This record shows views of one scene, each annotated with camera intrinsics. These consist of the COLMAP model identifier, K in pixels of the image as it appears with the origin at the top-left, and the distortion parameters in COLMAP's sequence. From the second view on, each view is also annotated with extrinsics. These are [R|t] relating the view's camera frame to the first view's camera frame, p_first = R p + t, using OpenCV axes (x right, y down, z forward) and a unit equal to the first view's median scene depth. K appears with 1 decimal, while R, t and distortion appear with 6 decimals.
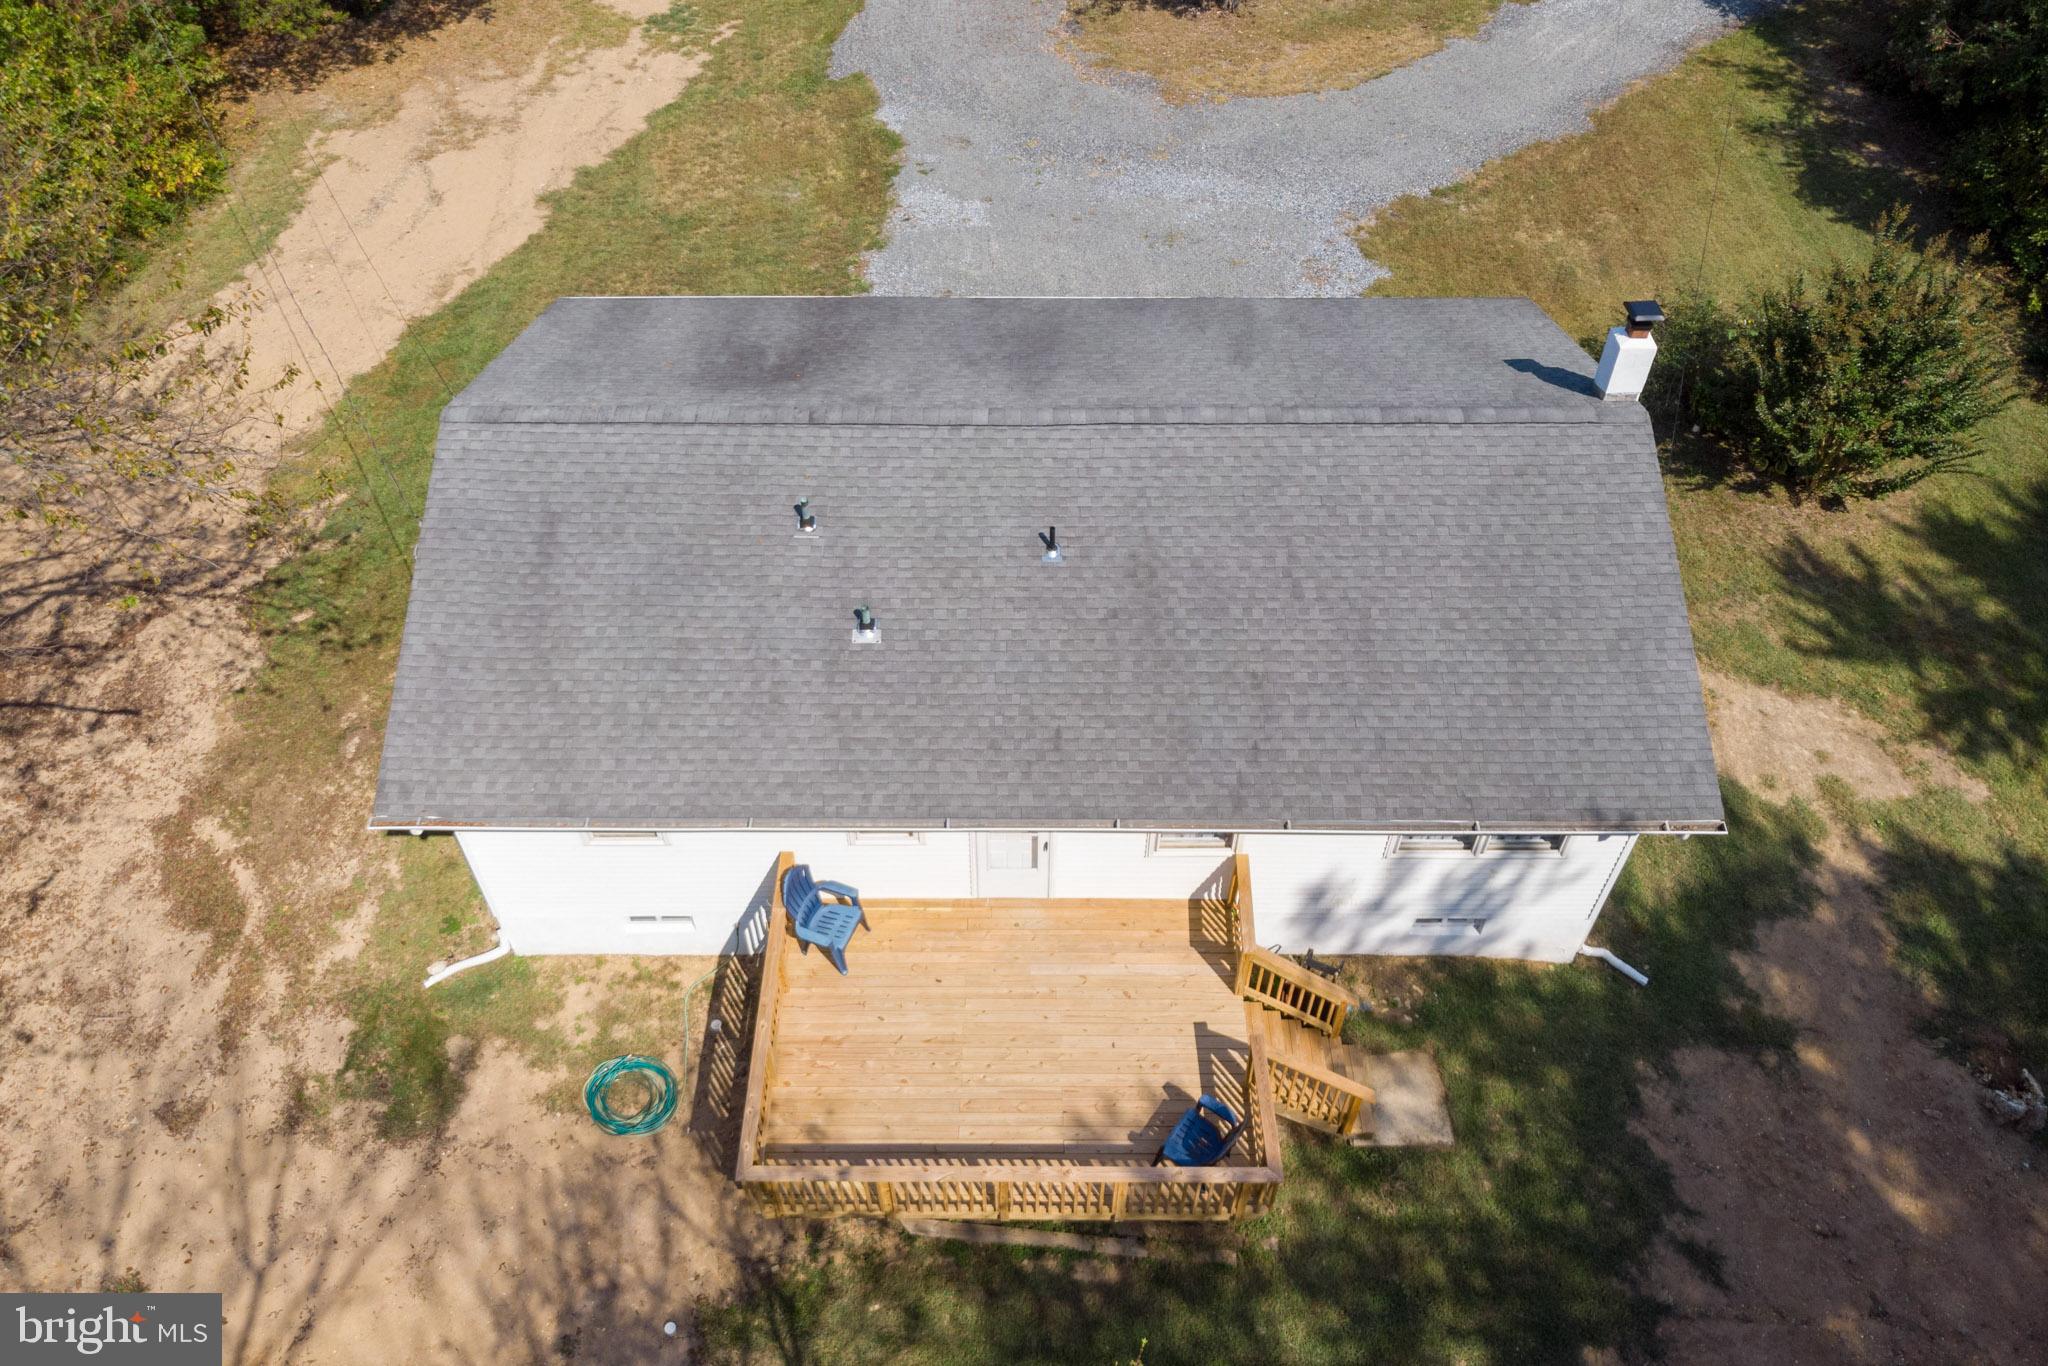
lens RADIAL K [[1392.6, 0, 1051.7], [0, 1392.6, 793.8], [0, 0, 1]] dist [0.003352, 0.003754]
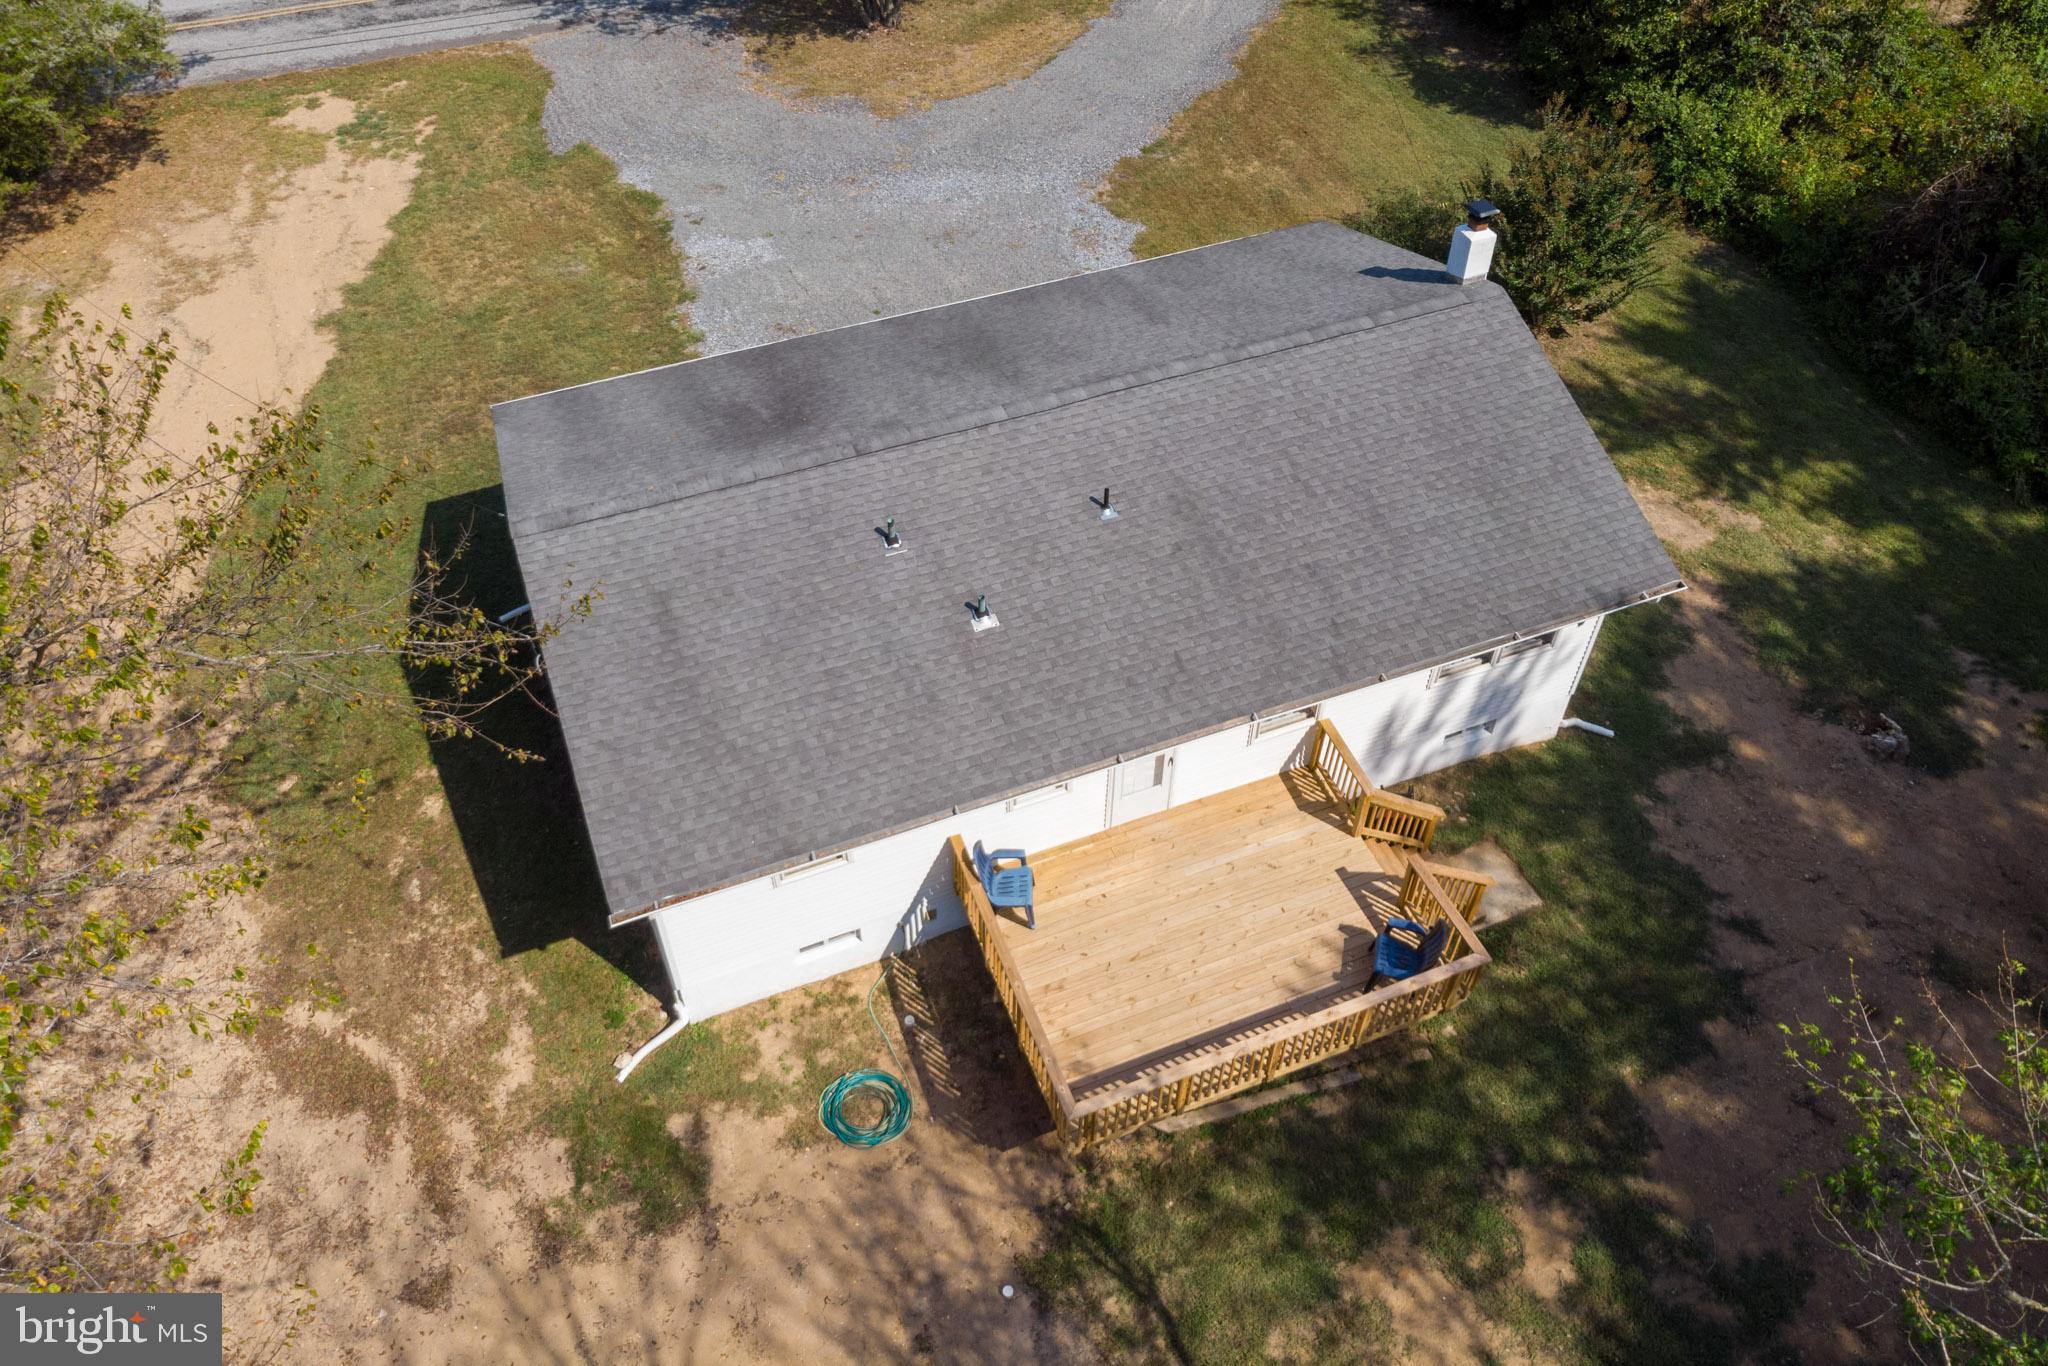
lens RADIAL K [[1406.3, 0, 1031.8], [0, 1406.3, 680.6], [0, 0, 1]] dist [0.001850, 0.007003]
pose [[0.929220, -0.276190, 0.245499, -0.346054], [0.290820, 0.956458, -0.024733, -0.027550], [-0.227978, 0.094379, 0.969081, -0.080841]]
